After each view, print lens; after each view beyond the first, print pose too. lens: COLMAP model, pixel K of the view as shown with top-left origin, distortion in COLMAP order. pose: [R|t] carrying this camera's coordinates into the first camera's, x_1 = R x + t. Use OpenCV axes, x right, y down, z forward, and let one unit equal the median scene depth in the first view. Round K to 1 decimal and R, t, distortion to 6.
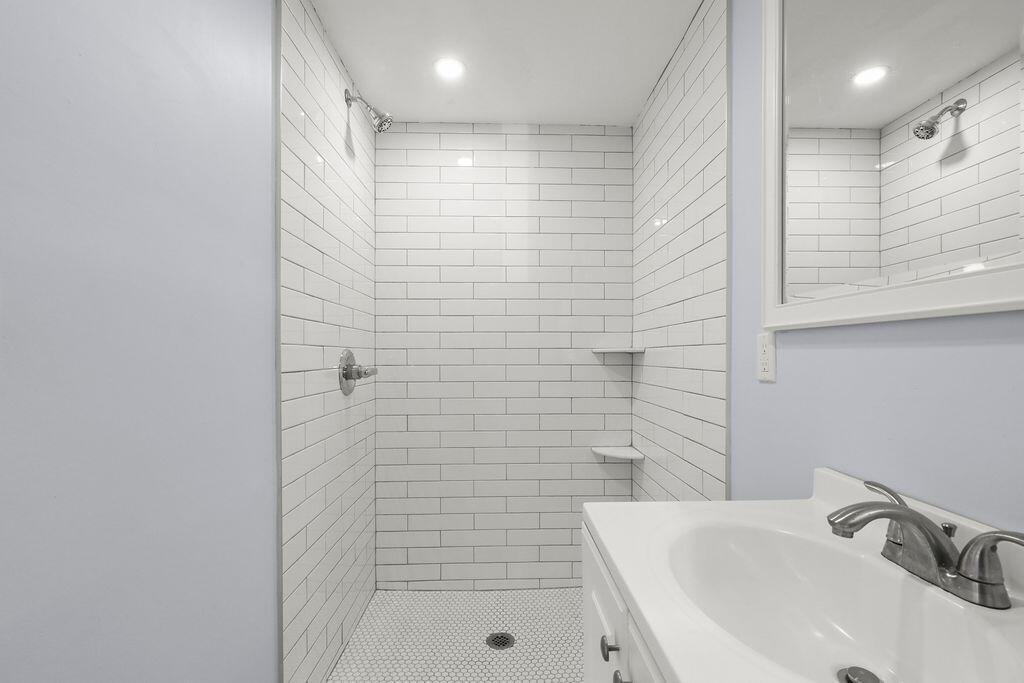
lens RADIAL K [[464.8, 0, 516.2], [0, 464.8, 356.1], [0, 0, 1]] dist [-0.000133, -0.000897]
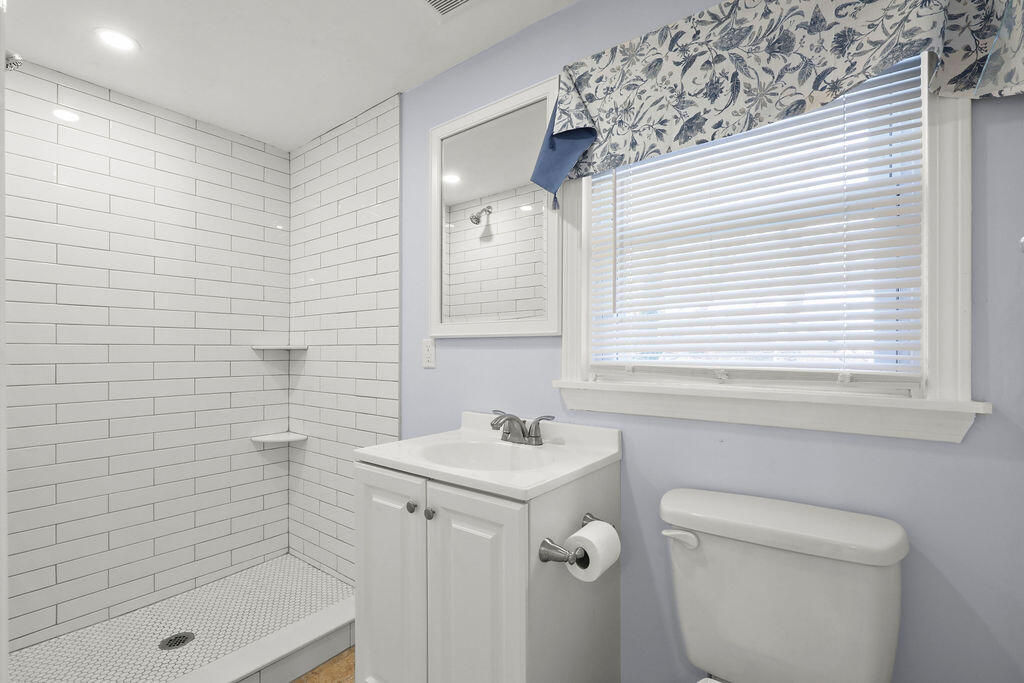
lens RADIAL K [[464.8, 0, 511.3], [0, 464.8, 346.7], [0, 0, 1]] dist [-0.000133, -0.000897]
pose [[0.635748, 0.007149, 0.771864, -0.318631], [0.000579, 0.999952, -0.009738, -0.003034], [-0.771897, 0.006638, 0.635713, -0.165850]]
